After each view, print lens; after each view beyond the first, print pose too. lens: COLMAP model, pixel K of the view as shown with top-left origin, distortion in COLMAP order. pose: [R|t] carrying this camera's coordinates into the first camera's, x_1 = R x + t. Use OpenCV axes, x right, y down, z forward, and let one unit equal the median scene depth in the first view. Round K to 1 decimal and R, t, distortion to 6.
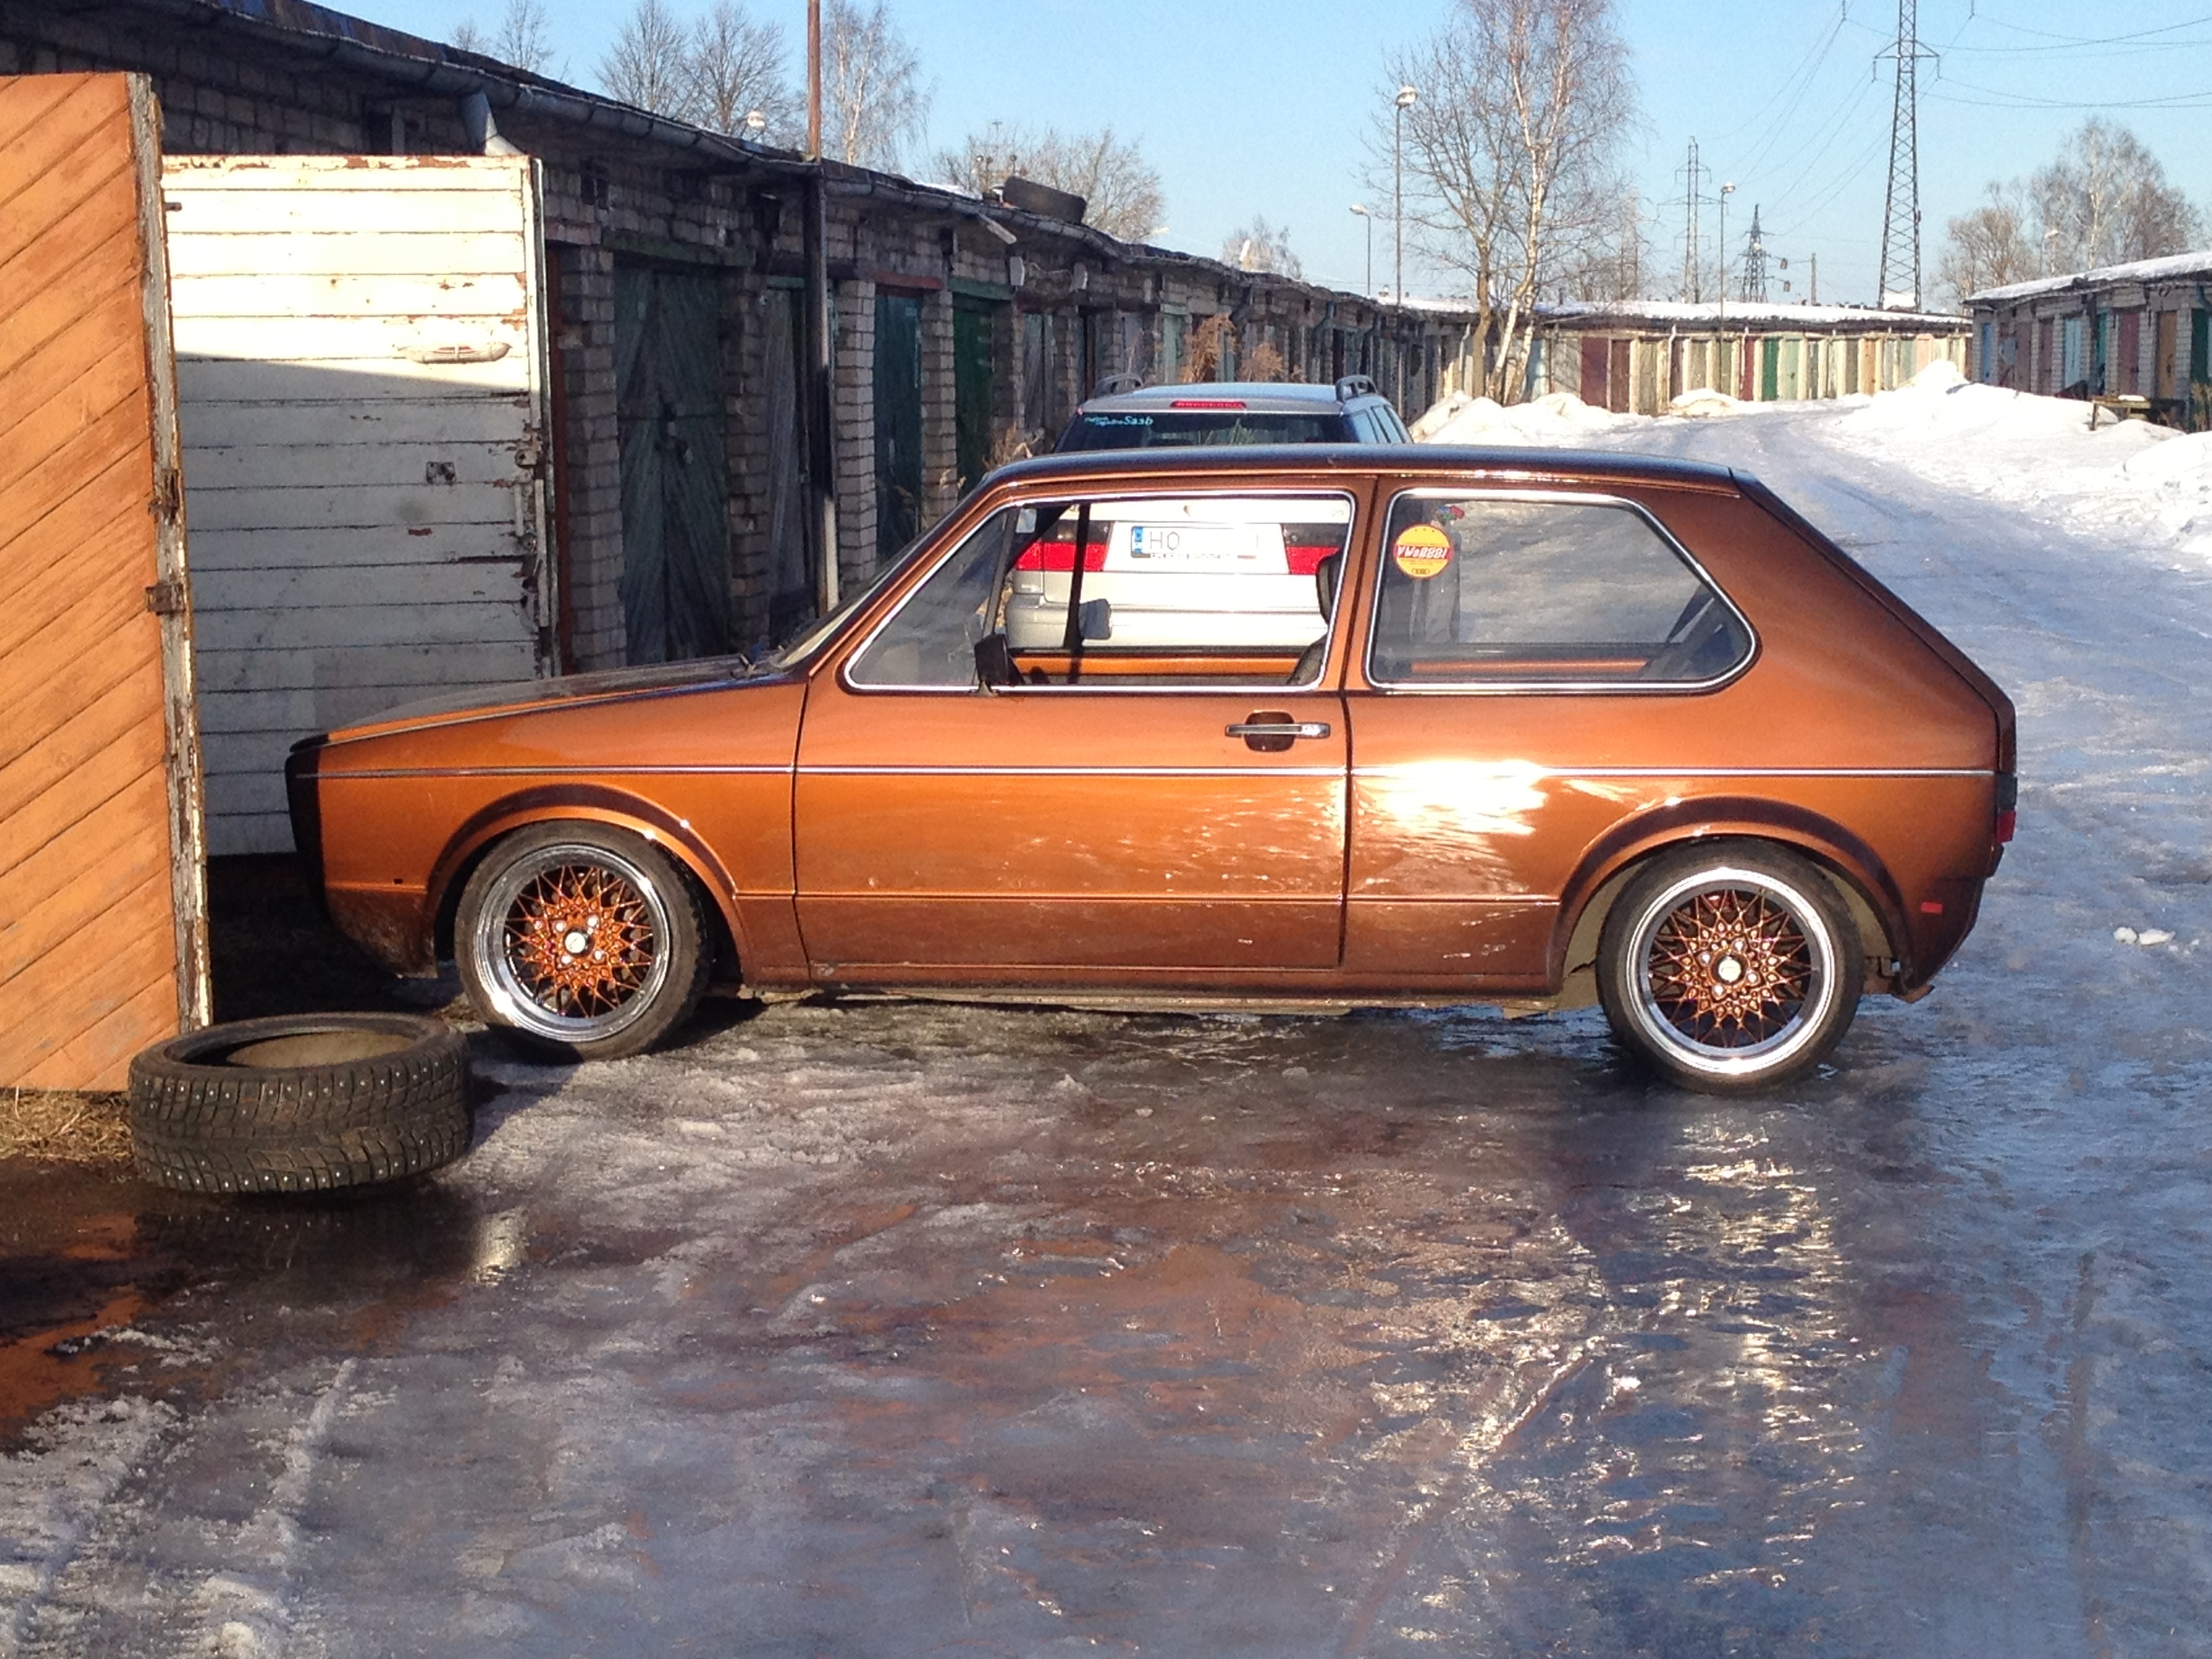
lens RADIAL K [[4065.1, 0, 1103.4], [0, 4065.1, 825.2], [0, 0, 1]] dist [0.193990, -0.297229]
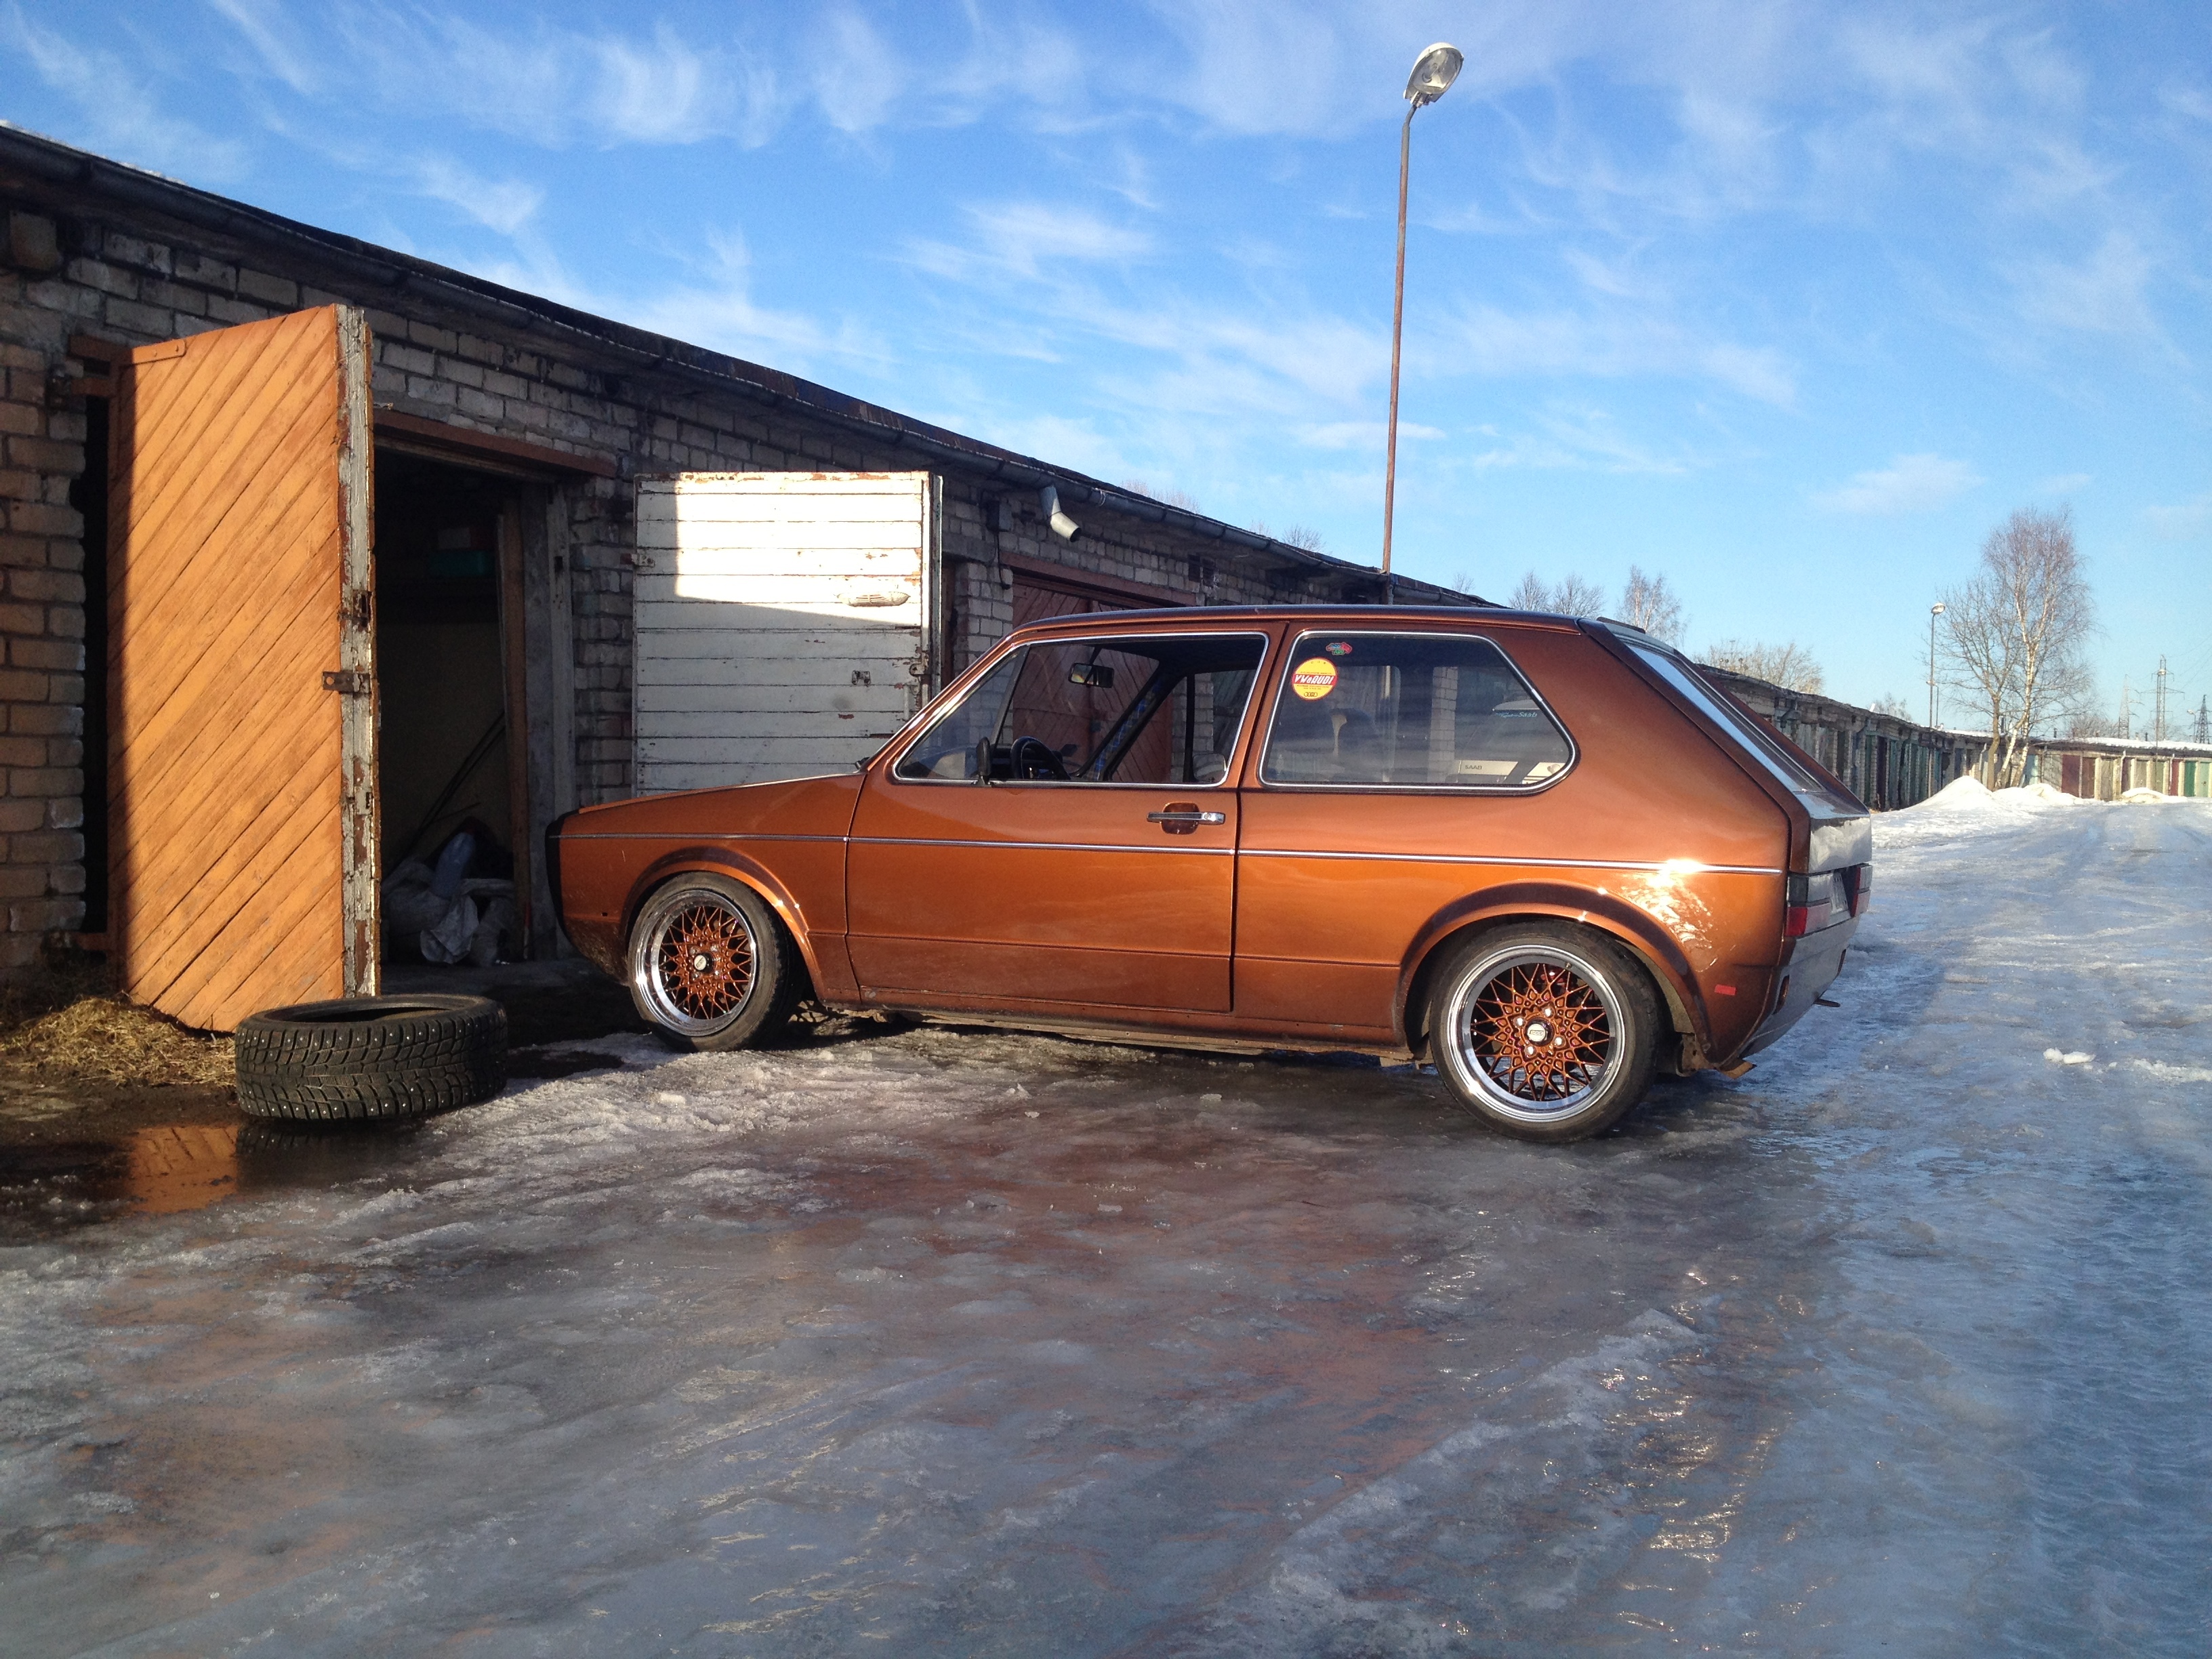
lens RADIAL K [[2072.8, 0, 1099.6], [0, 2072.8, 835.0], [0, 0, 1]] dist [0.180070, -0.410837]
pose [[0.945665, 0.032250, -0.323538, 0.174586], [-0.059241, 0.995503, -0.073924, 0.023789], [0.319699, 0.089074, 0.943323, 0.307457]]
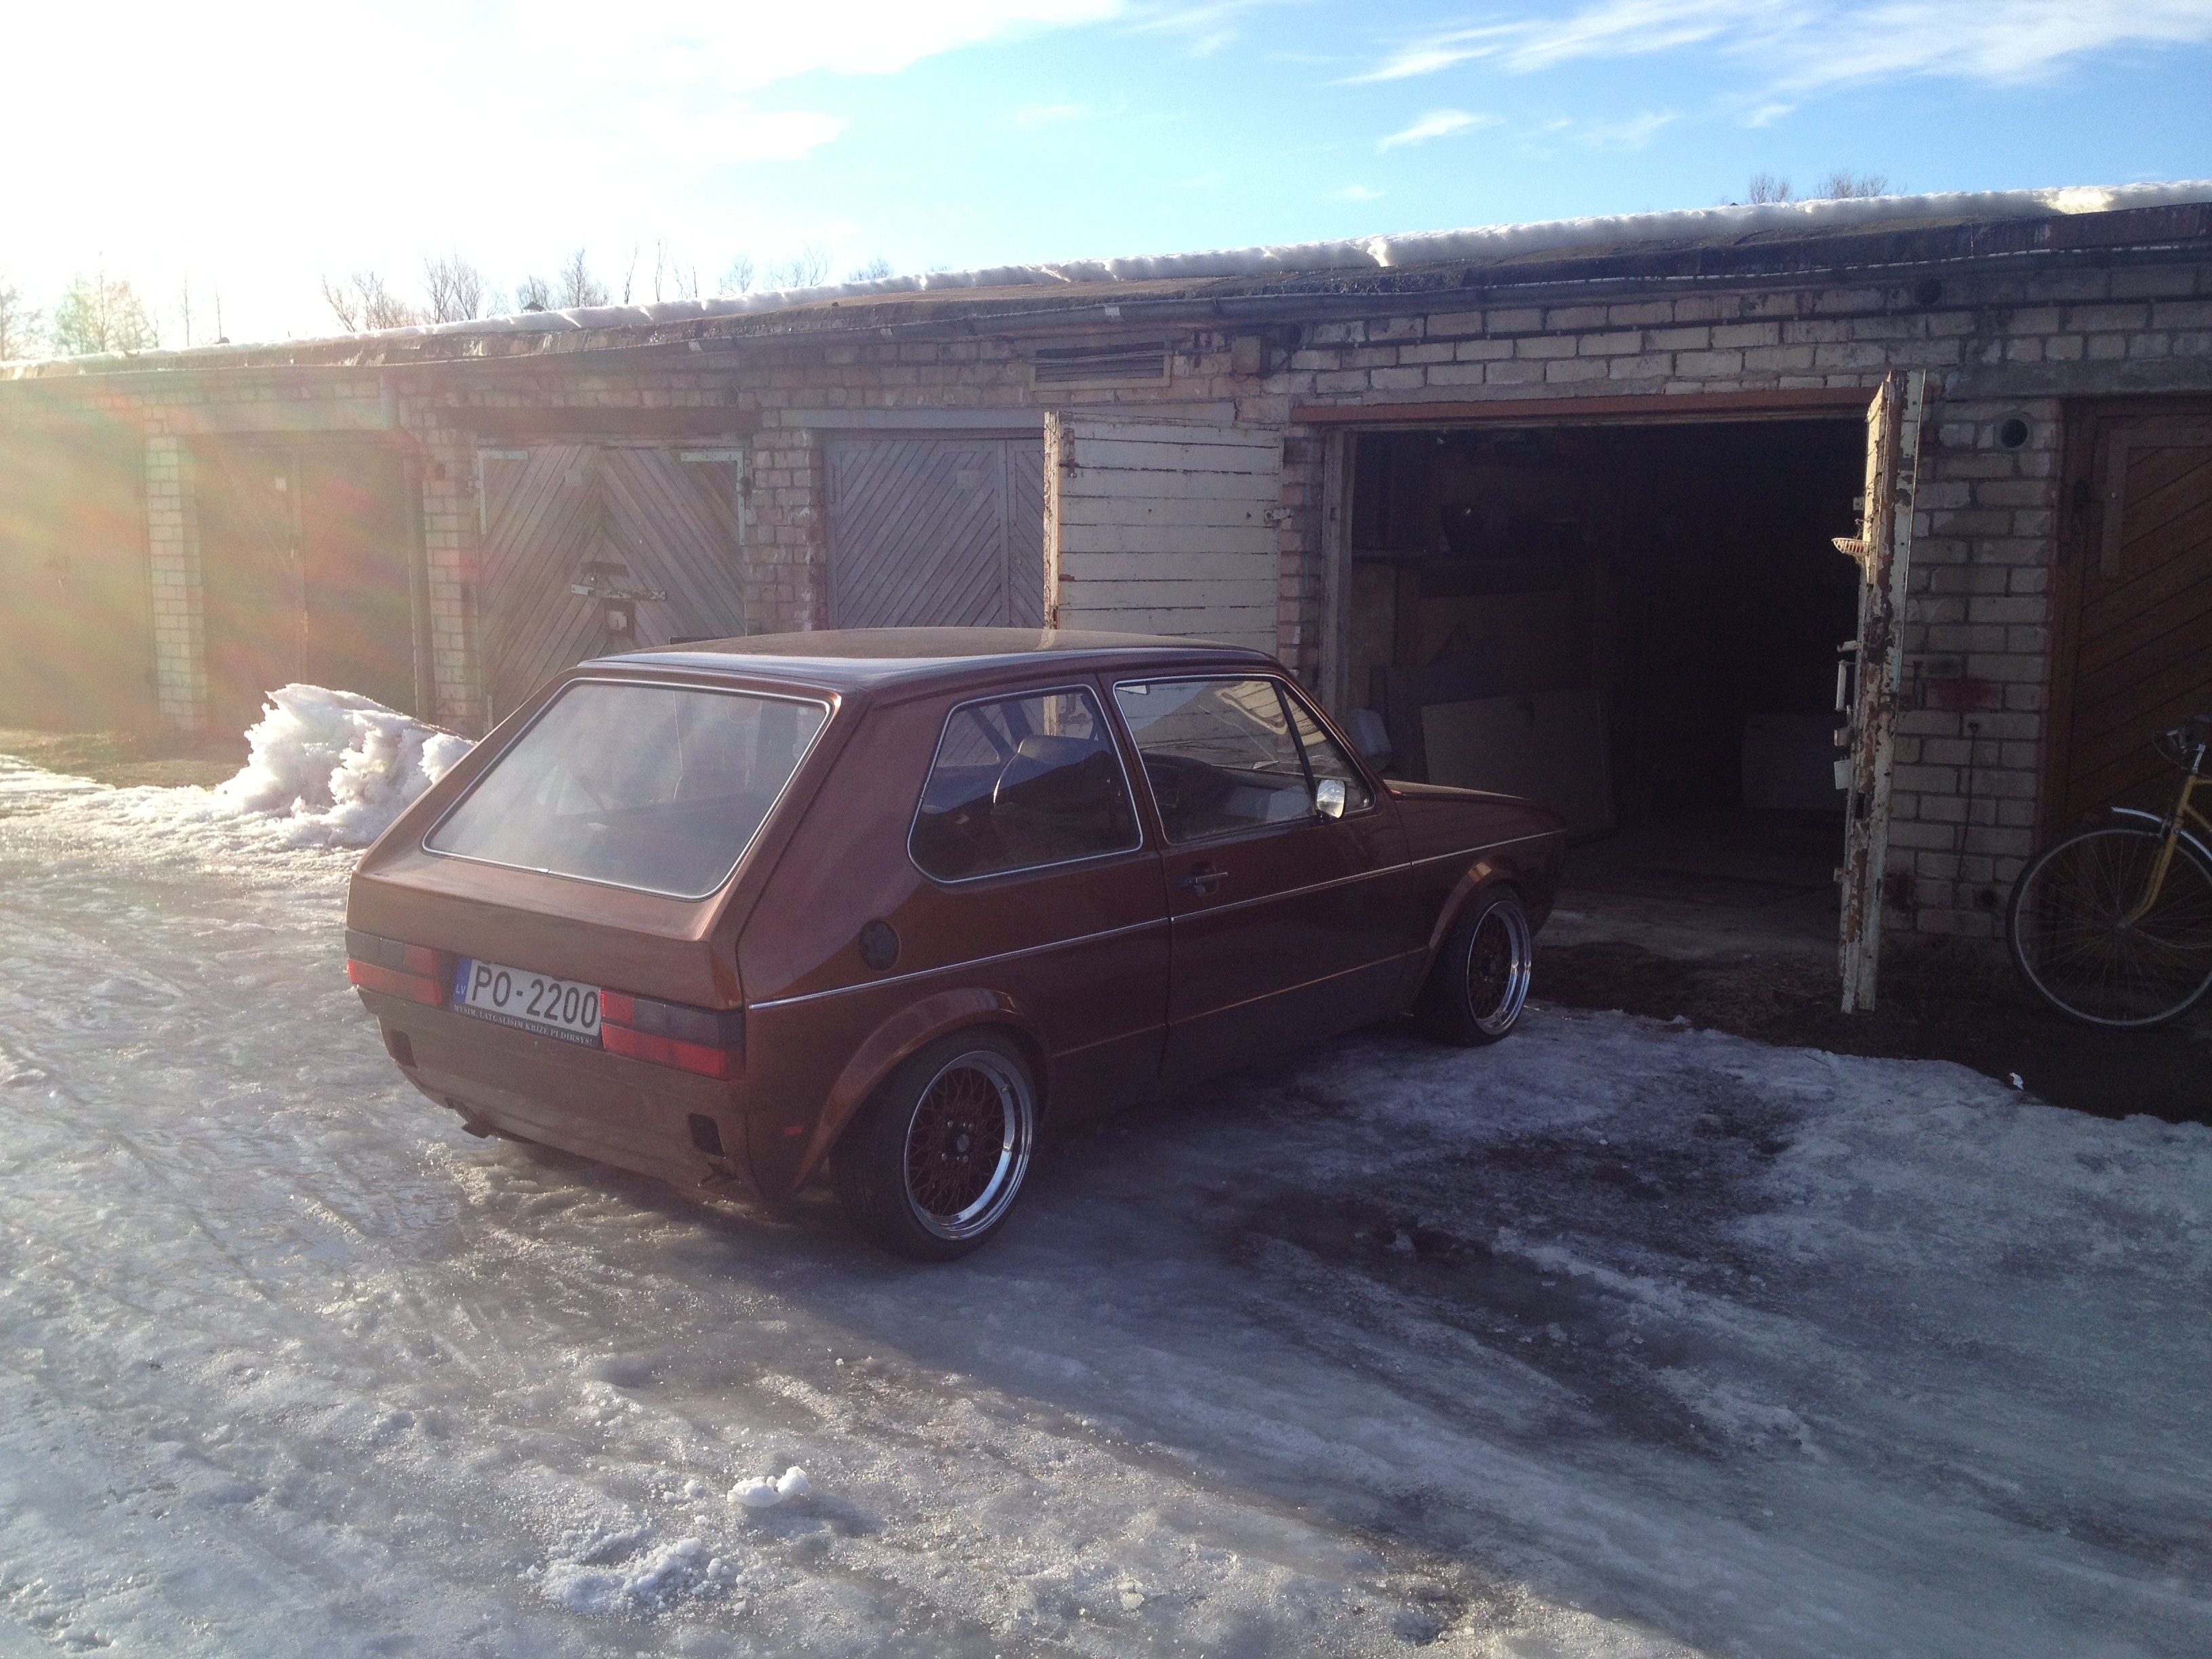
lens RADIAL K [[2079.4, 0, 1079.4], [0, 2079.4, 830.8], [0, 0, 1]] dist [0.125069, -0.297135]
pose [[-0.509747, 0.122481, -0.851561, 0.474682], [-0.095171, 0.975711, 0.197307, -0.133511], [0.855044, 0.181621, -0.485709, 1.116744]]
